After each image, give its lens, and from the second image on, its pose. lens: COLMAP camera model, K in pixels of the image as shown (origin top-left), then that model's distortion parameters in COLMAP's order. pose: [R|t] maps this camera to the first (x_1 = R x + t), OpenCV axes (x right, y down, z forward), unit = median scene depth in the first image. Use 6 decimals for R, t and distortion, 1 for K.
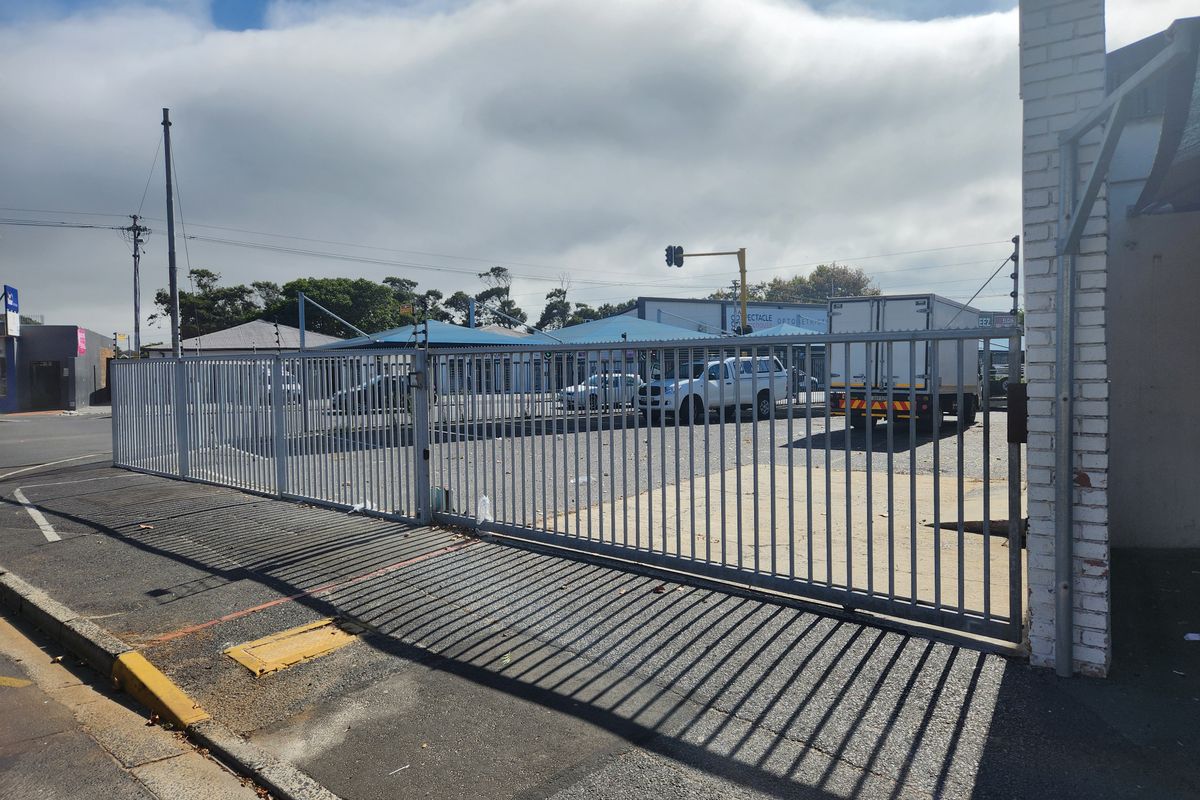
lens RADIAL K [[804.9, 0, 600.0], [0, 804.9, 400.0], [0, 0, 1]] dist [0.122884, -0.120011]
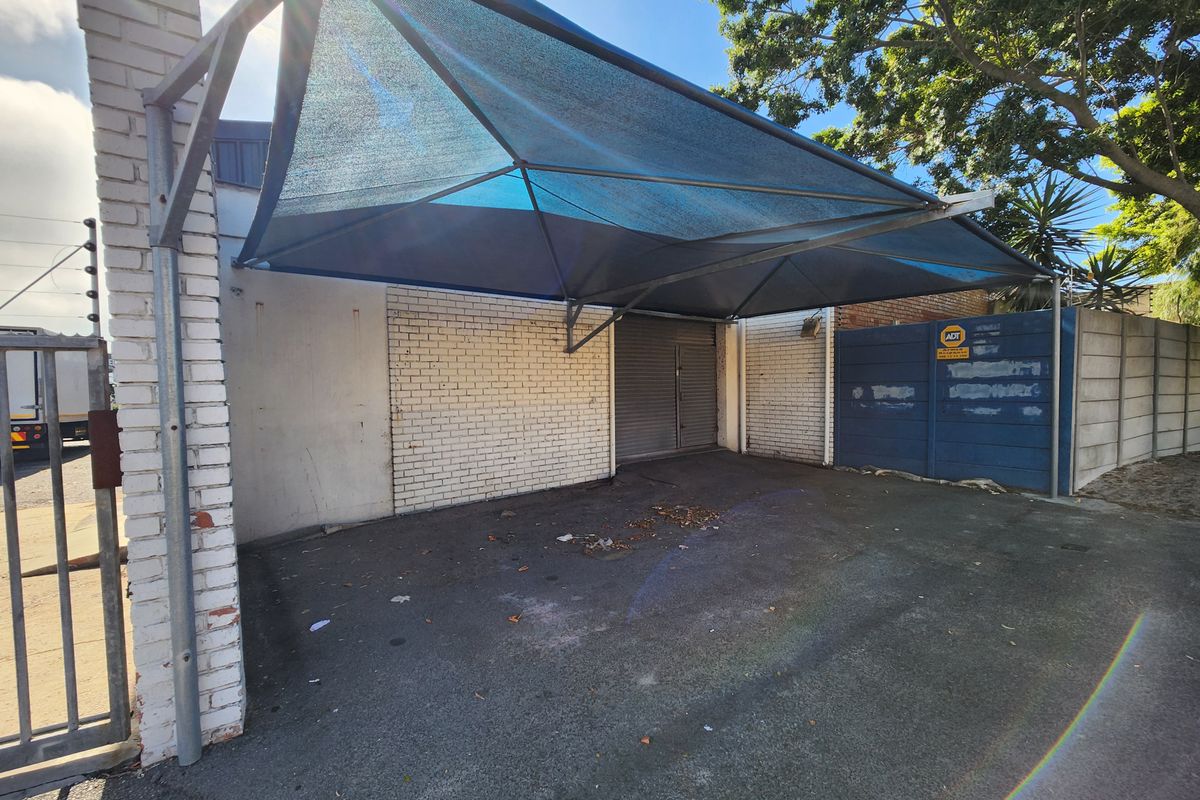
lens RADIAL K [[491.6, 0, 600.0], [0, 491.6, 400.0], [0, 0, 1]] dist [0.002080, -0.000075]
pose [[0.354784, -0.023374, 0.934656, 0.257046], [0.053554, 0.998554, 0.004643, -0.007712], [-0.933413, 0.048407, 0.355523, 0.431874]]
